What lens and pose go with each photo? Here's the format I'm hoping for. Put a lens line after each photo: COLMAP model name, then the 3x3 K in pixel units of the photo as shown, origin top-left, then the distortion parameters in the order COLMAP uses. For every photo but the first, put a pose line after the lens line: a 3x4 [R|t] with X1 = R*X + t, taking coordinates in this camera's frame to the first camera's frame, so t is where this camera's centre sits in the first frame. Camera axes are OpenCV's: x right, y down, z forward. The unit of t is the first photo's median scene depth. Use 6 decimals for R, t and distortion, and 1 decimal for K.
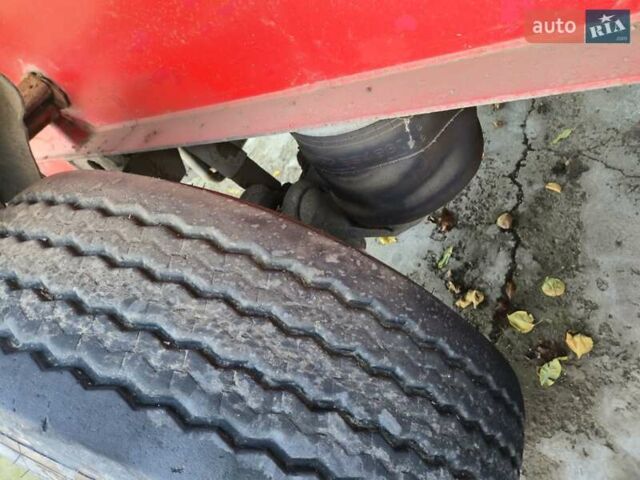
lens RADIAL K [[440.8, 0, 320.0], [0, 440.8, 240.0], [0, 0, 1]] dist [0.004617, -0.001634]
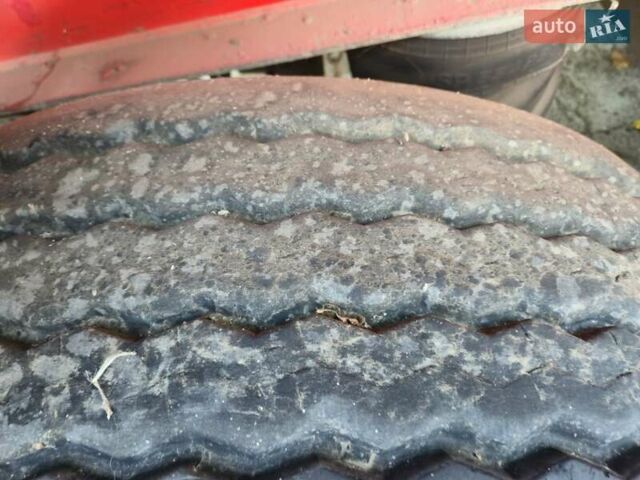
lens RADIAL K [[460.8, 0, 320.0], [0, 460.8, 240.0], [0, 0, 1]] dist [-0.006850, -0.005586]
pose [[0.877854, -0.173241, 0.446497, -0.852926], [0.178774, 0.983430, 0.030085, 0.031919], [-0.444310, 0.053412, 0.894279, 0.643638]]
